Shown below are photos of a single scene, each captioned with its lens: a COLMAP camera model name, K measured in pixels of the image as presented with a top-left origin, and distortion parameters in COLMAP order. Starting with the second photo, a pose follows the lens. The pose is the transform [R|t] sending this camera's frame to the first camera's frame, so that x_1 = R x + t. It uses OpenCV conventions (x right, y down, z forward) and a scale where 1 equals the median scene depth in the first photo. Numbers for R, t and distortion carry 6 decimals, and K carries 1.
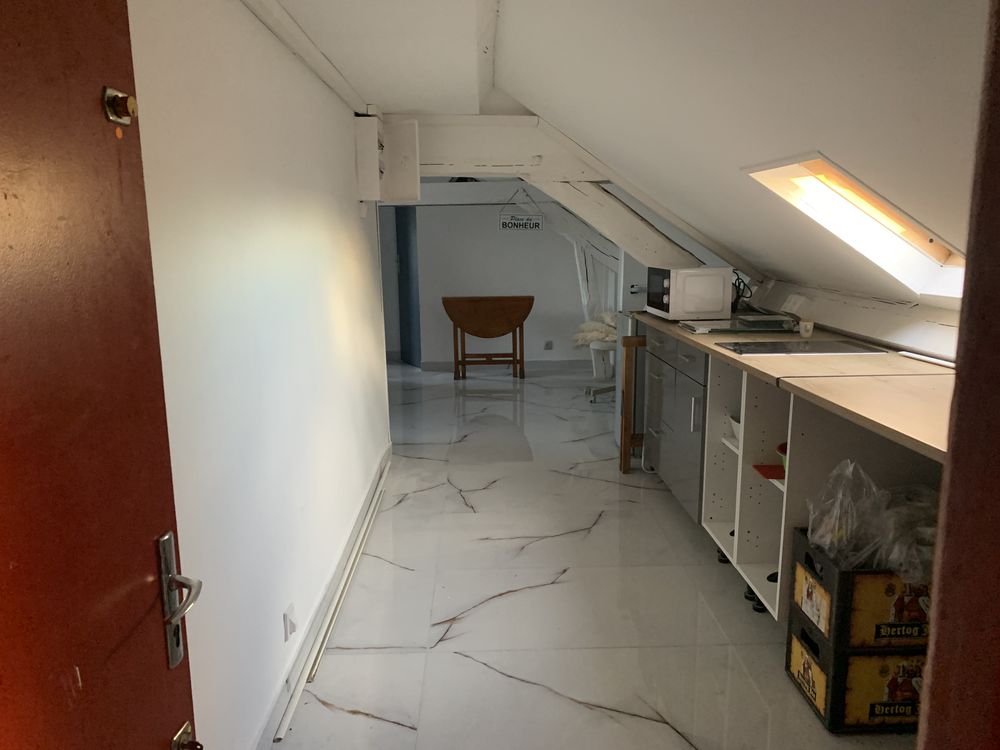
lens RADIAL K [[785.5, 0, 504.3], [0, 785.5, 404.8], [0, 0, 1]] dist [0.052341, 0.000294]
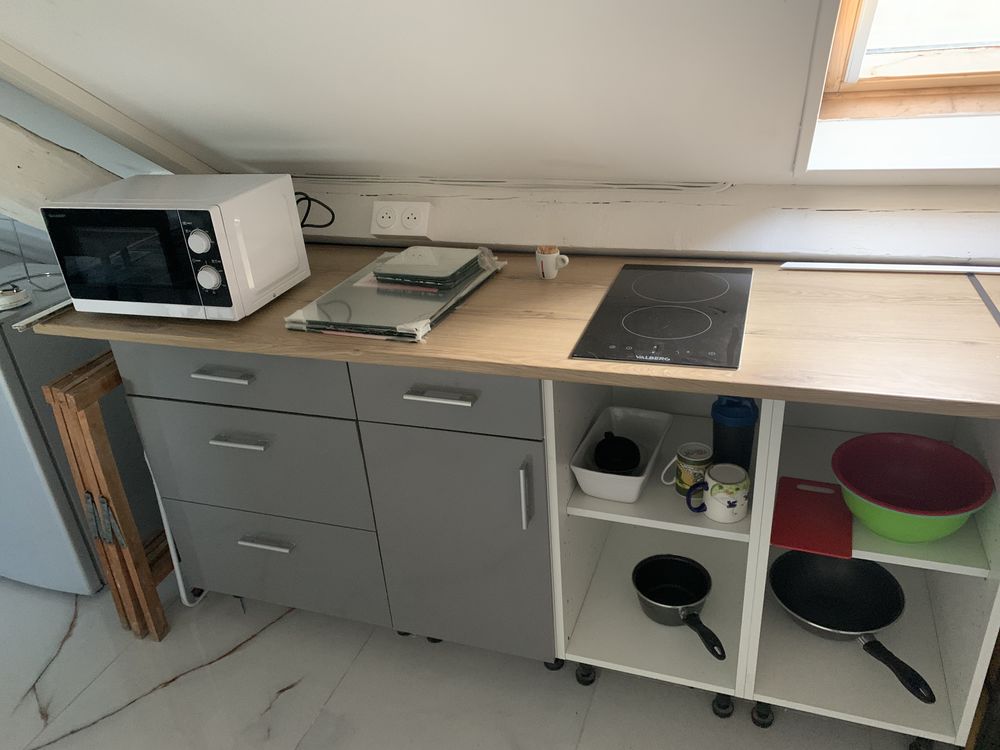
lens RADIAL K [[785.5, 0, 504.3], [0, 785.5, 404.8], [0, 0, 1]] dist [0.052341, 0.000294]
pose [[0.350203, -0.453805, 0.819401, -0.142083], [0.256292, 0.887840, 0.382172, -0.226361], [-0.900928, 0.076168, 0.427231, 0.778907]]
